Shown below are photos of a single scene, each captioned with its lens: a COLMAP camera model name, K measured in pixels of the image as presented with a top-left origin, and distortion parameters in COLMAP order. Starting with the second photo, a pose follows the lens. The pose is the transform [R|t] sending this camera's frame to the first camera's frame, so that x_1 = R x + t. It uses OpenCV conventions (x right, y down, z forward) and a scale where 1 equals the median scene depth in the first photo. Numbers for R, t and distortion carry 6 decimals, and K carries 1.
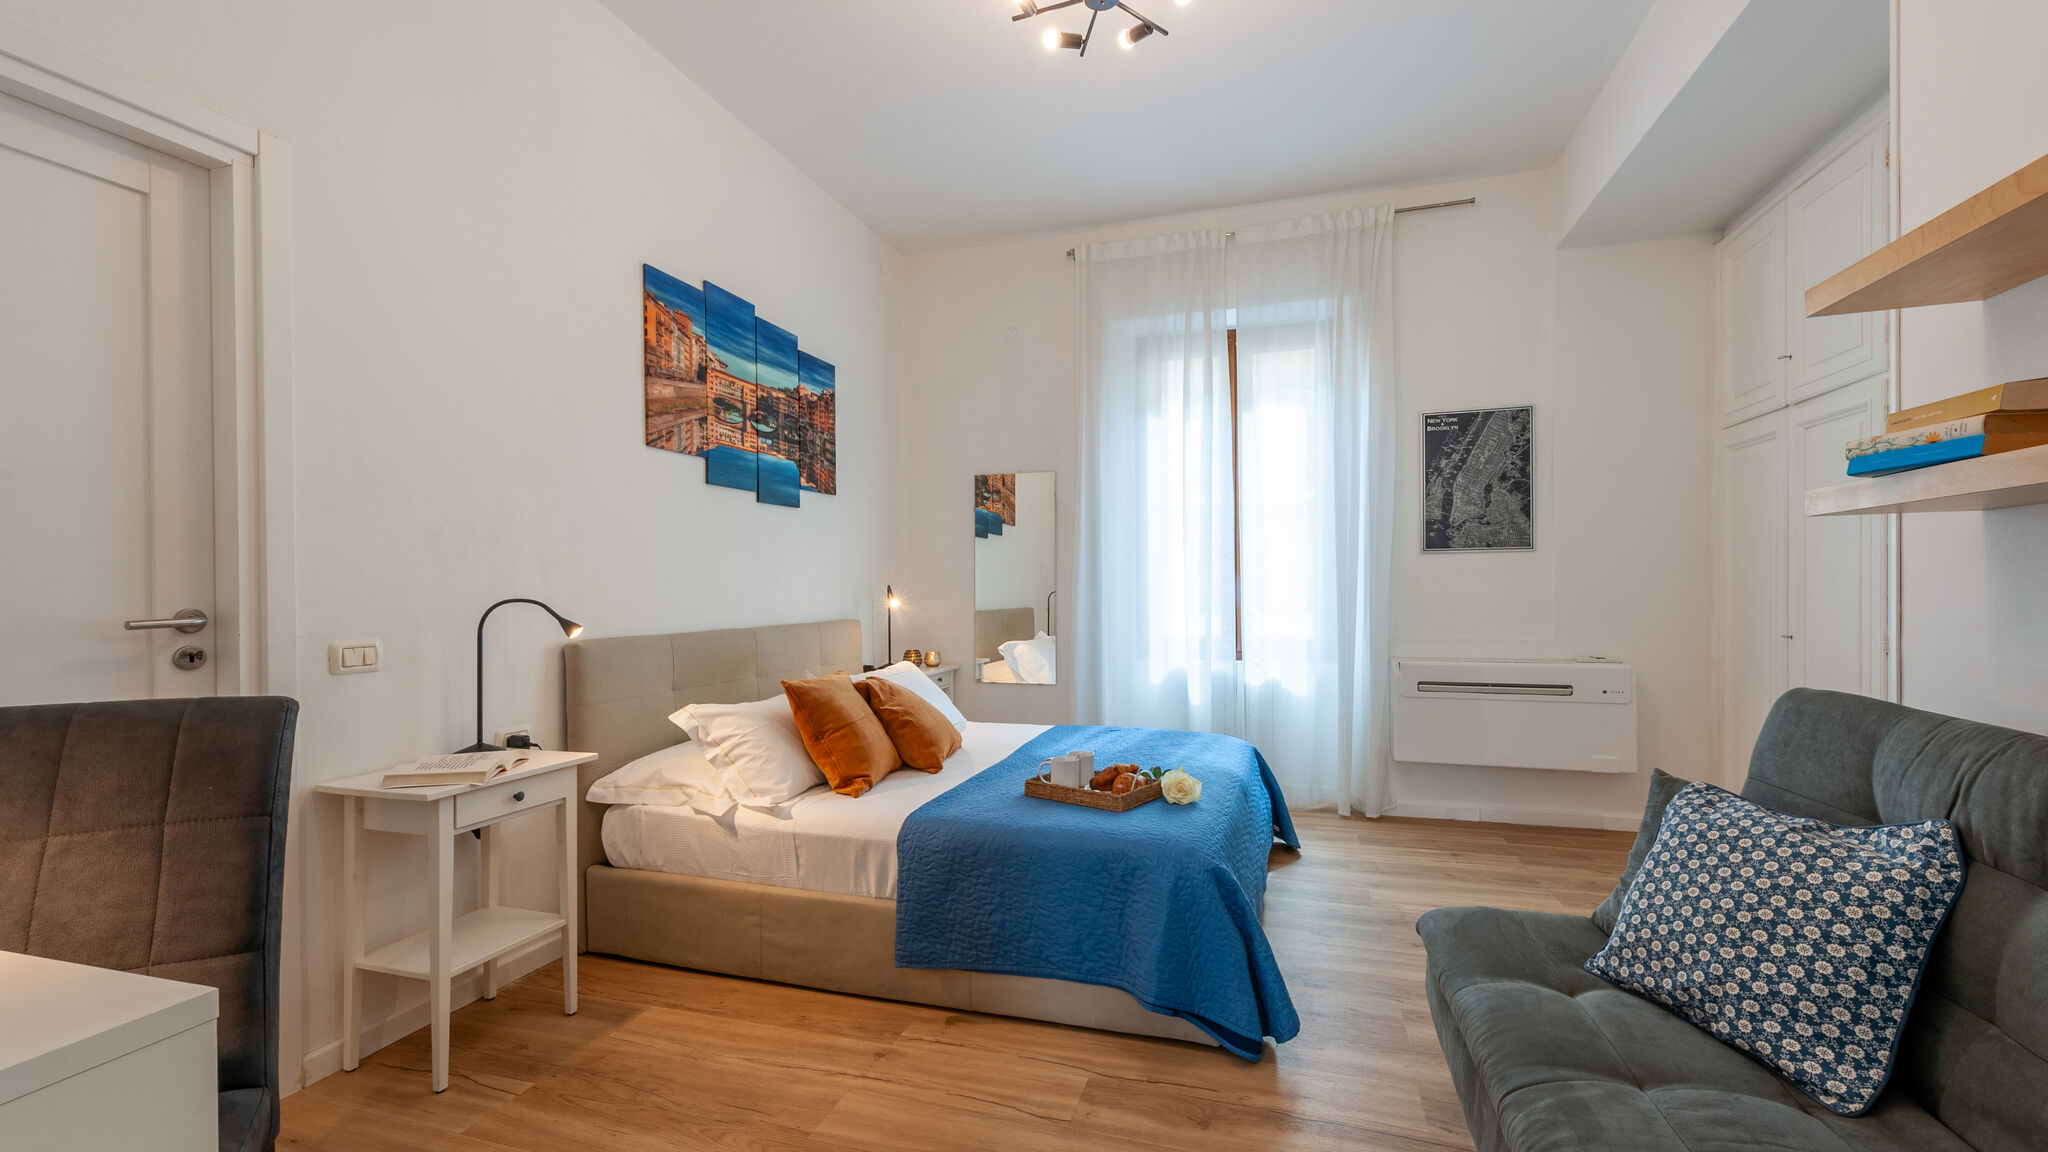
lens RADIAL K [[807.6, 0, 1037.4], [0, 807.6, 575.7], [0, 0, 1]] dist [0.009211, -0.001160]
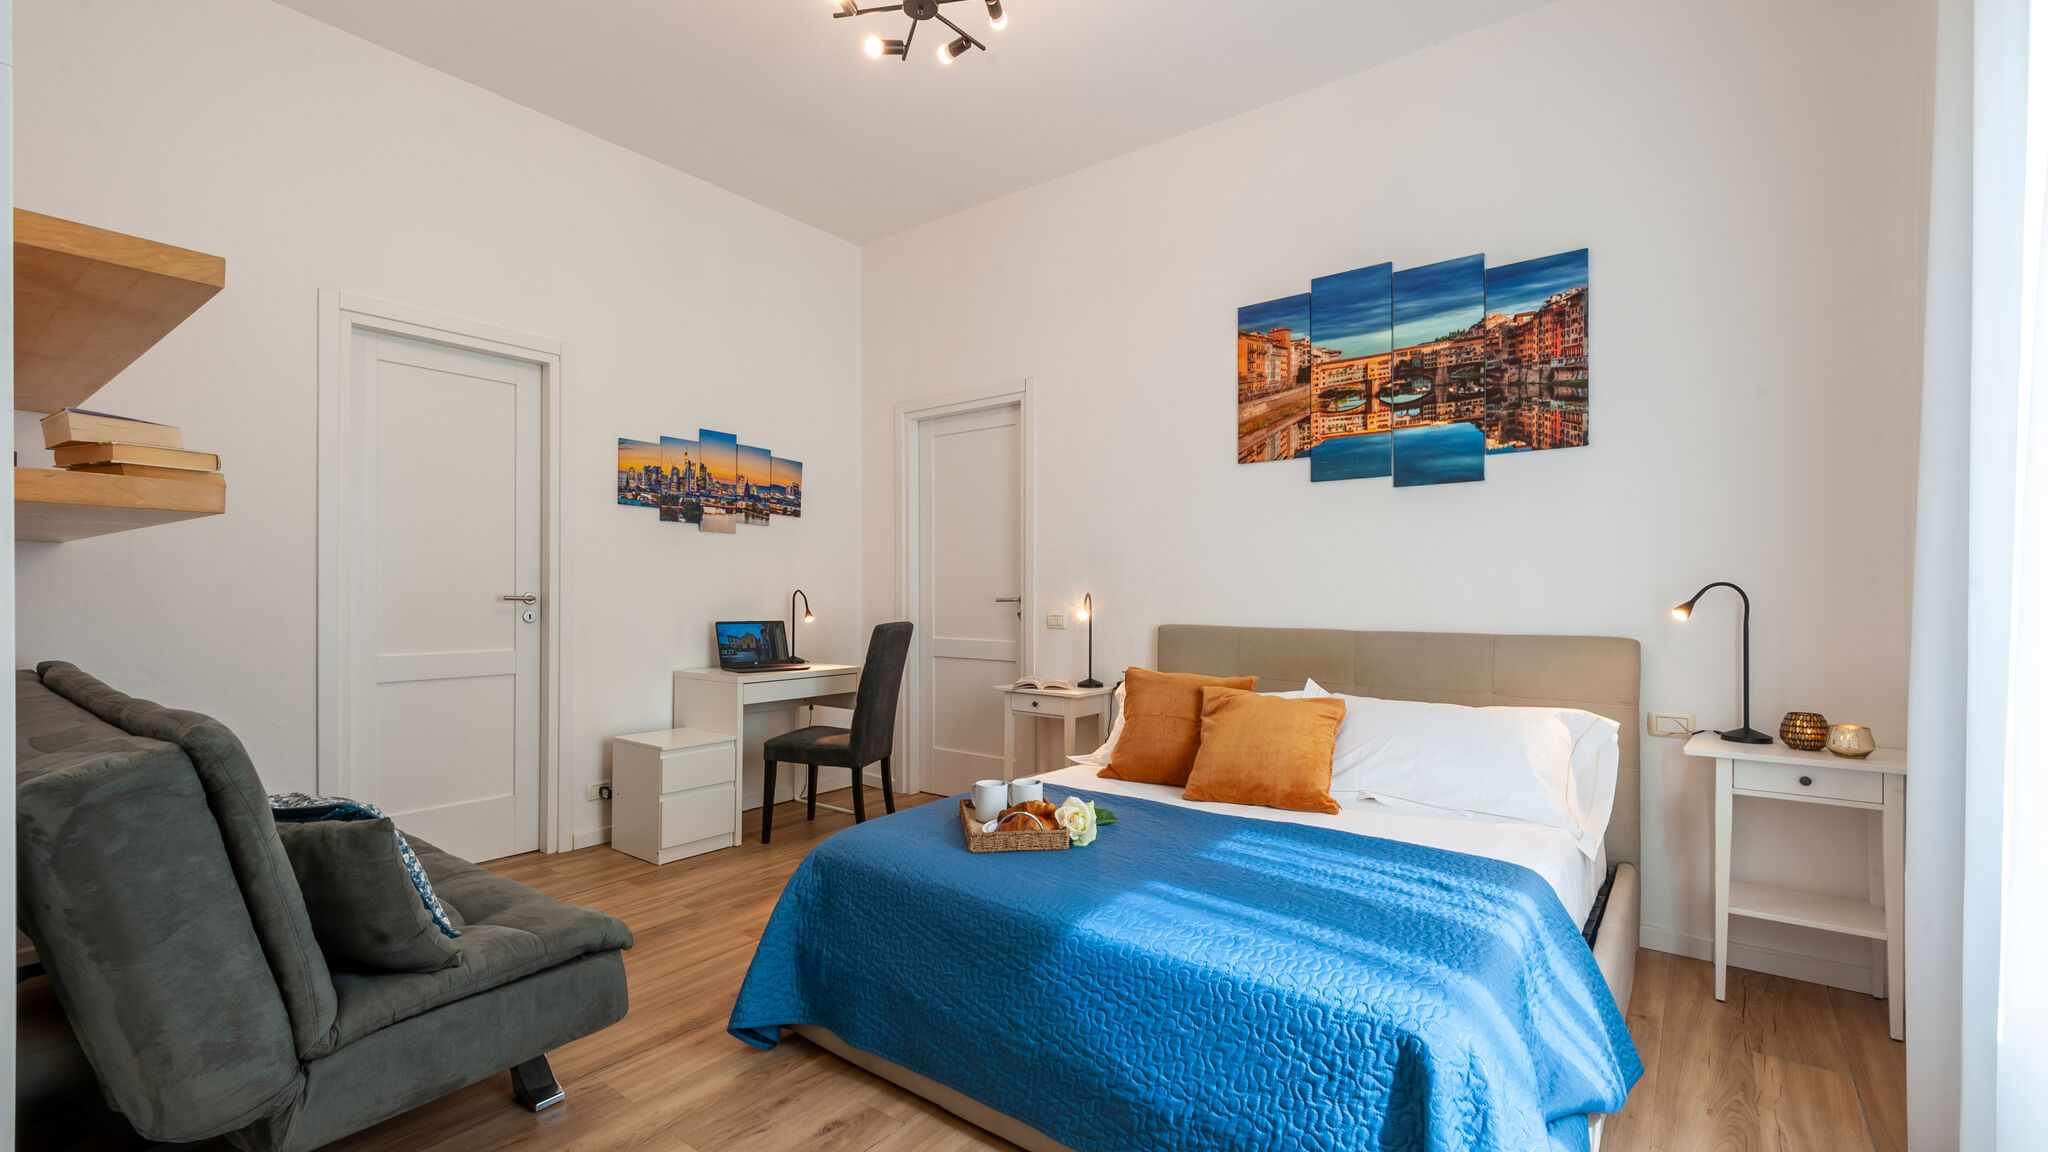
lens RADIAL K [[887.0, 0, 1016.5], [0, 887.0, 578.3], [0, 0, 1]] dist [0.006382, -0.001025]
pose [[-0.352762, -0.001563, -0.935712, 0.696201], [0.017271, 0.999817, -0.008182, 0.007477], [0.935554, -0.019047, -0.352671, 0.967836]]
